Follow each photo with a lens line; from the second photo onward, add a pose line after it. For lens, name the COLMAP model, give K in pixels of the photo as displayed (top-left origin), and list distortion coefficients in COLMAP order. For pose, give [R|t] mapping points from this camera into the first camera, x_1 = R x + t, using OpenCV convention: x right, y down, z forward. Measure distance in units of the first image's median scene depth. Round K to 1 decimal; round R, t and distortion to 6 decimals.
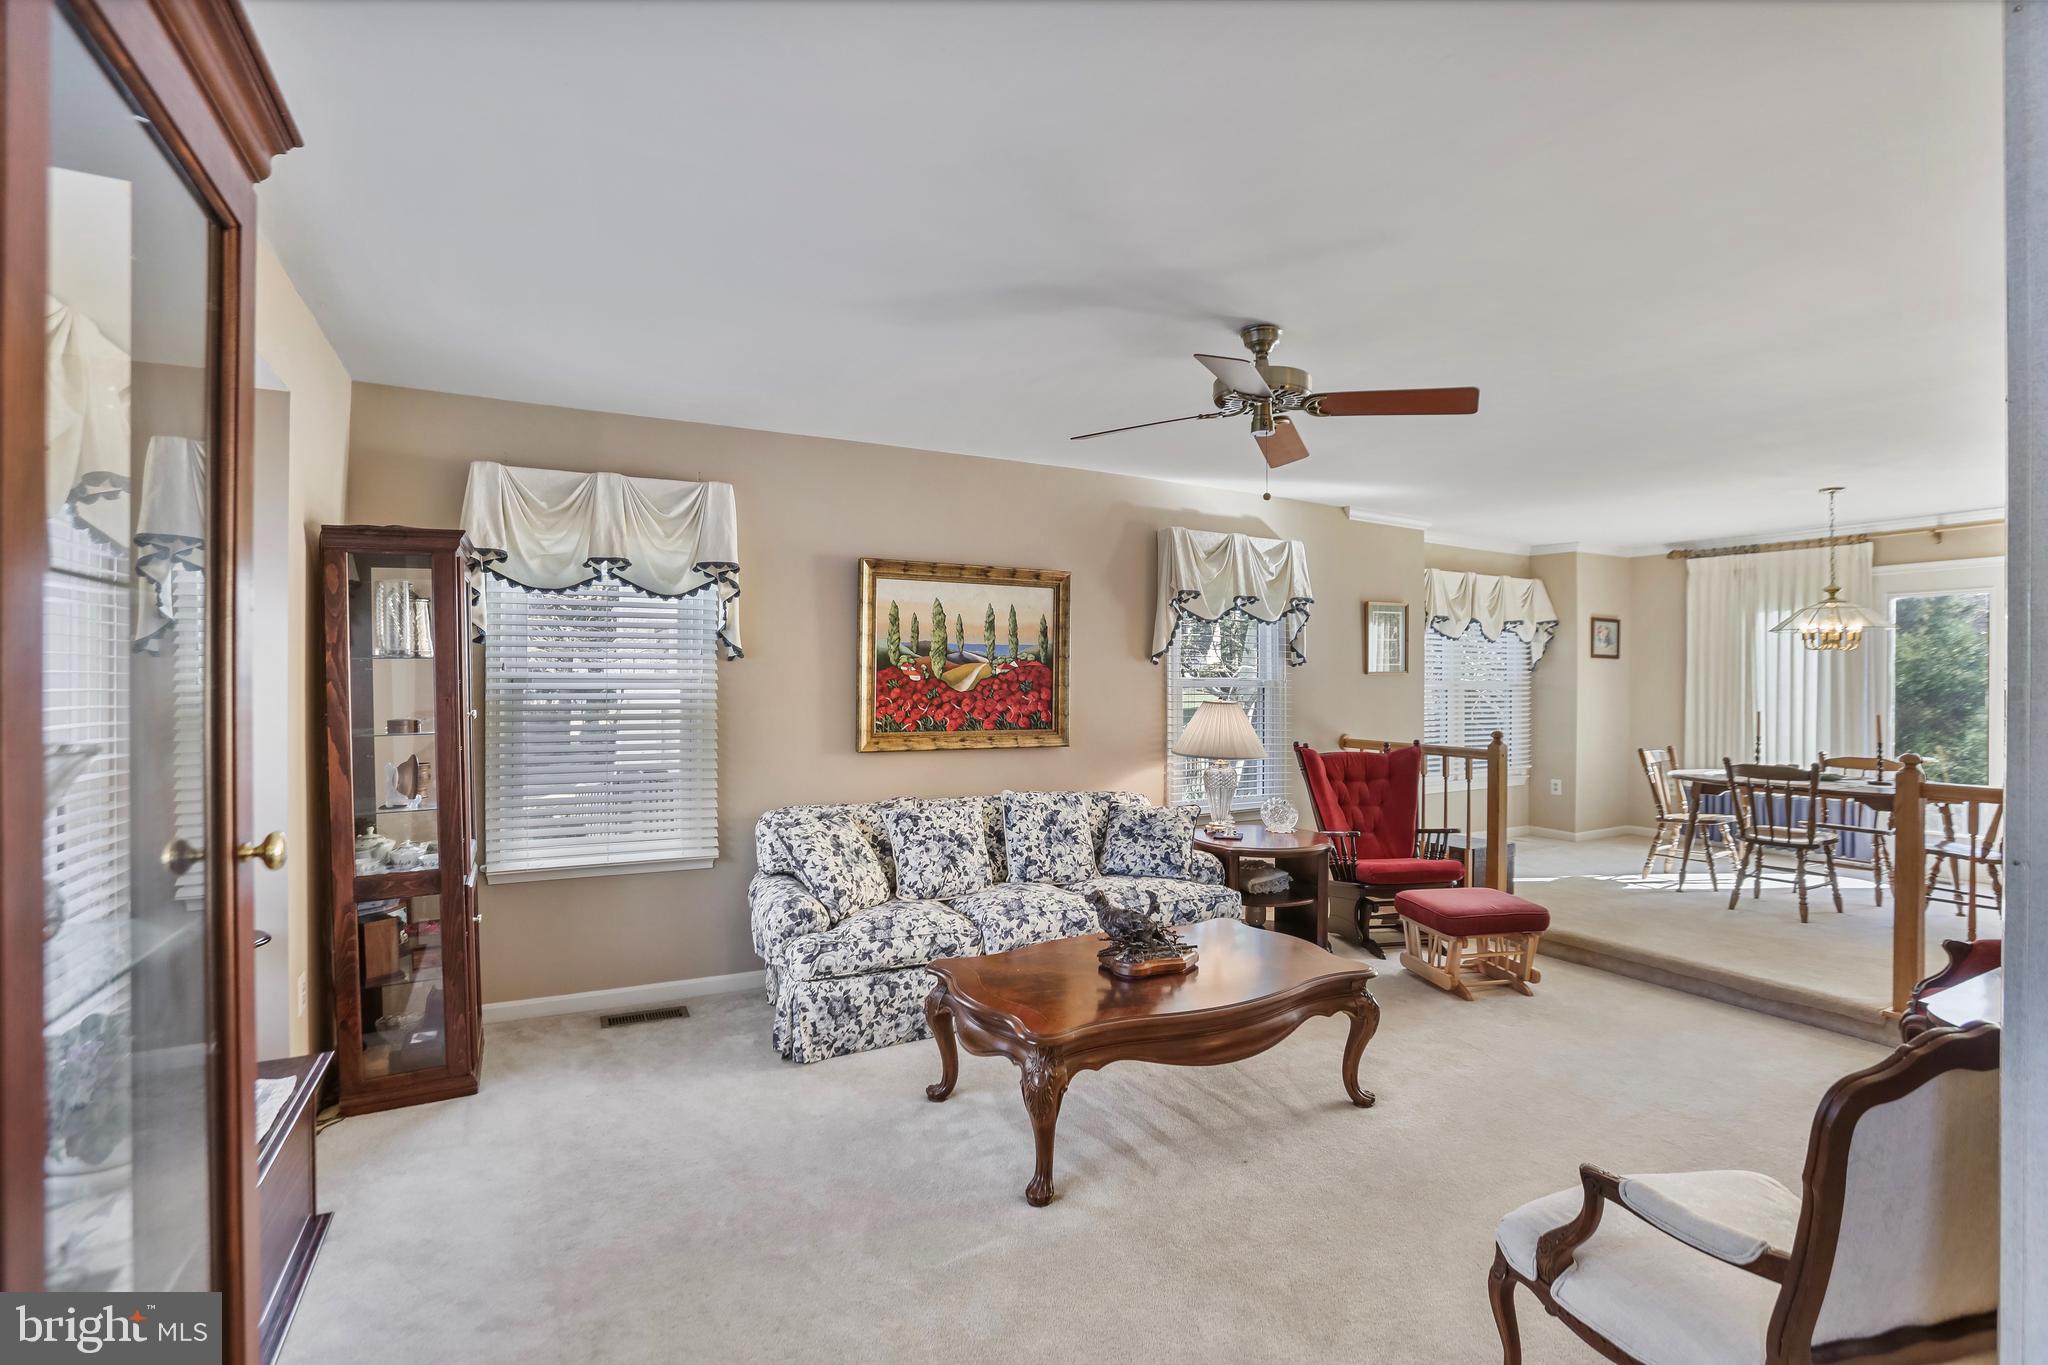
lens RADIAL K [[947.7, 0, 1024.0], [0, 947.7, 682.5], [0, 0, 1]] dist [-0.073596, 0.031598]
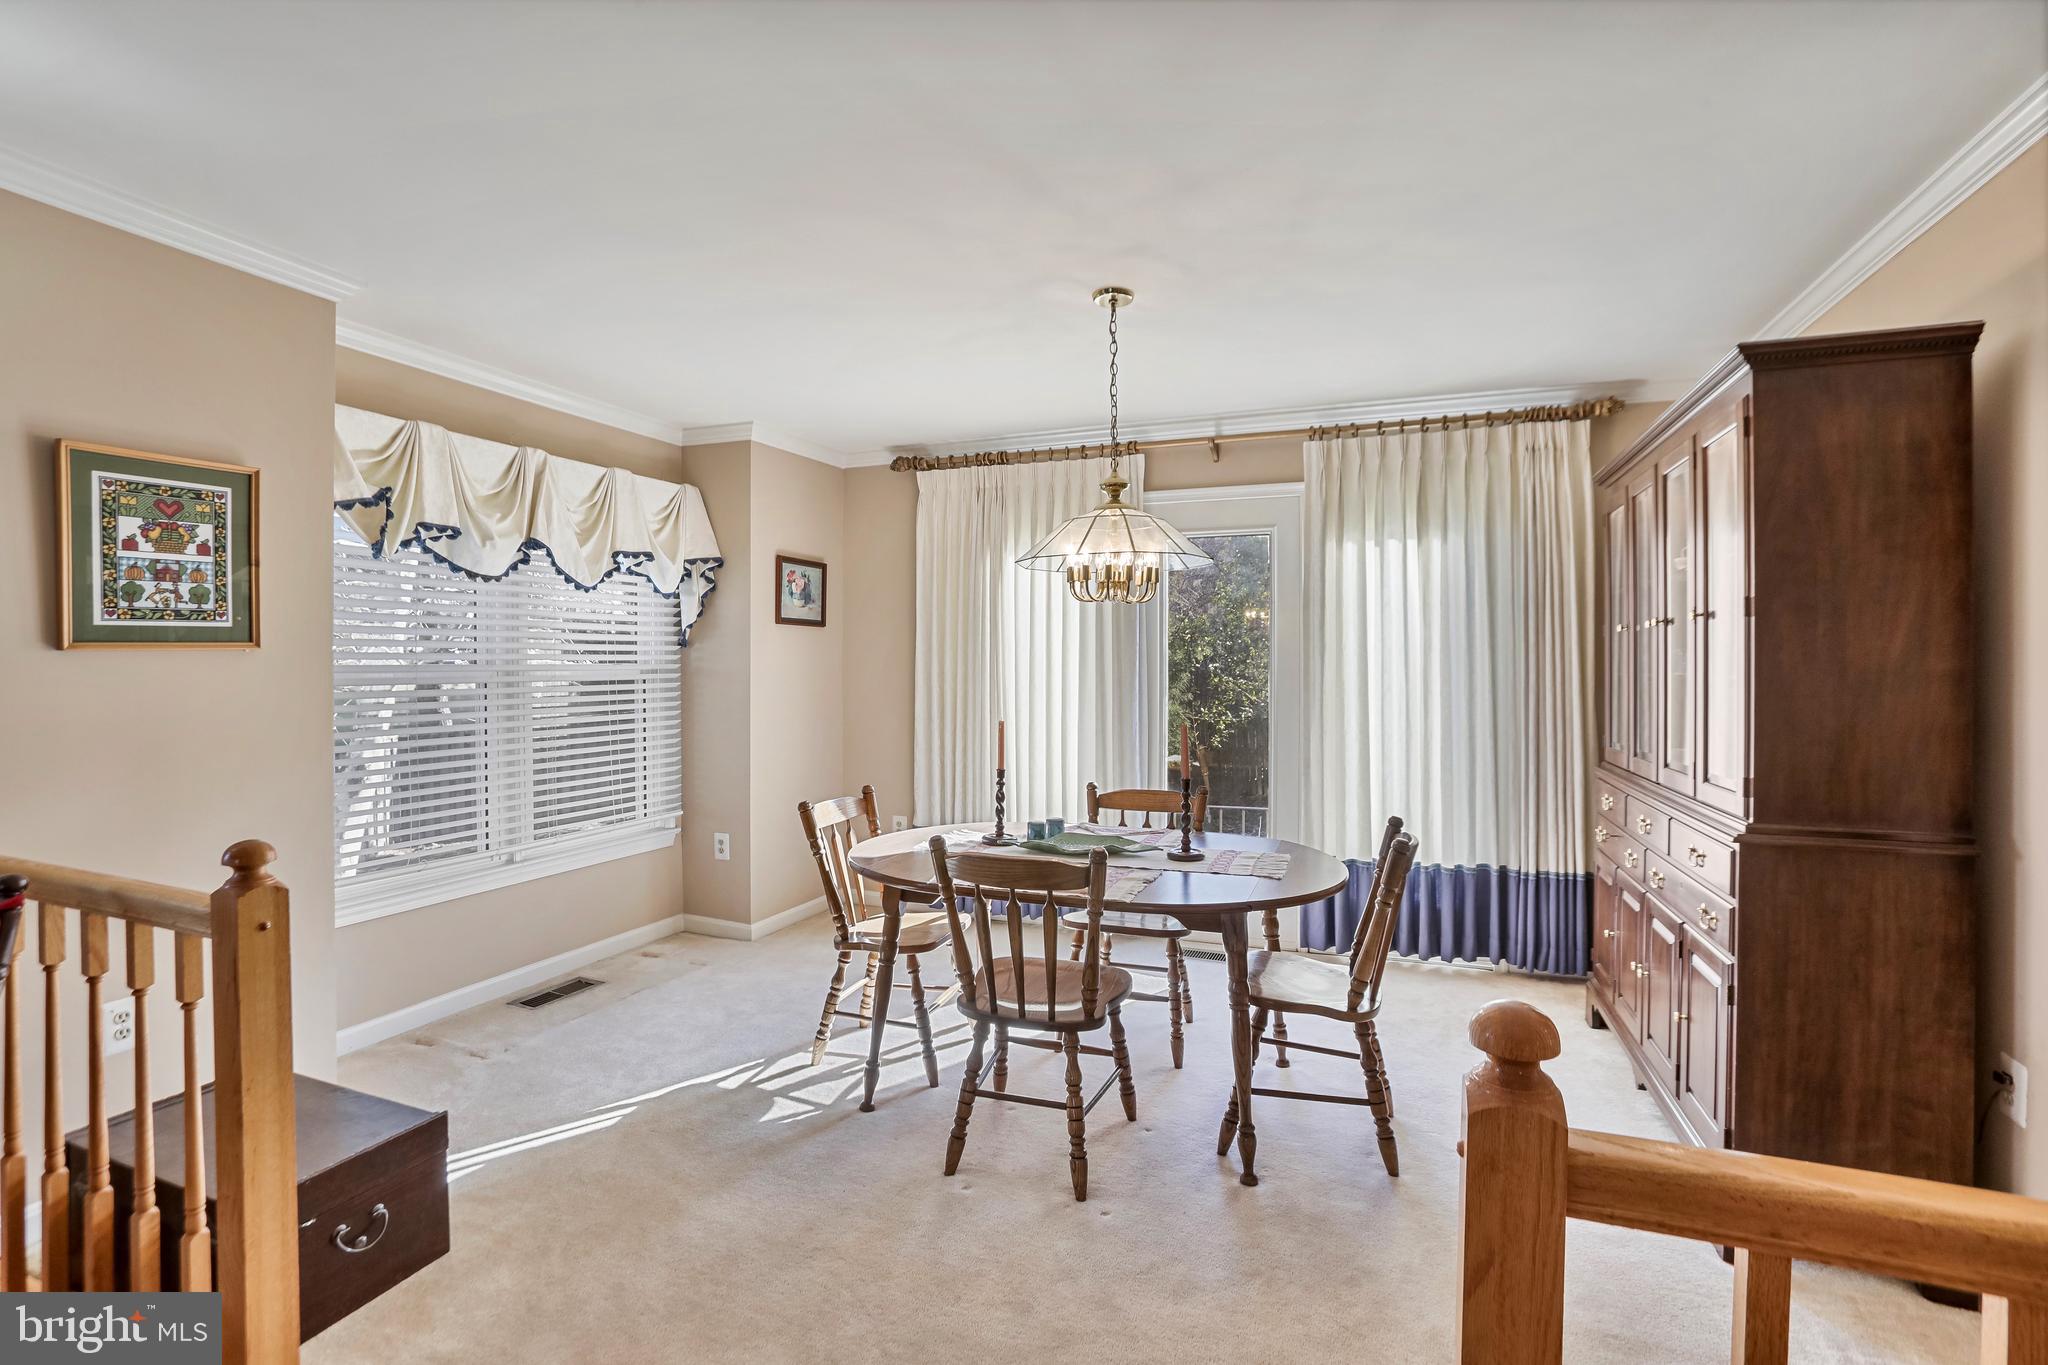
lens RADIAL K [[947.7, 0, 1024.0], [0, 947.7, 682.5], [0, 0, 1]] dist [-0.073596, 0.031598]
pose [[0.778524, -0.018738, 0.627335, 0.373485], [0.005112, 0.999710, 0.023517, -0.002392], [-0.627594, -0.015102, 0.778395, 0.449851]]
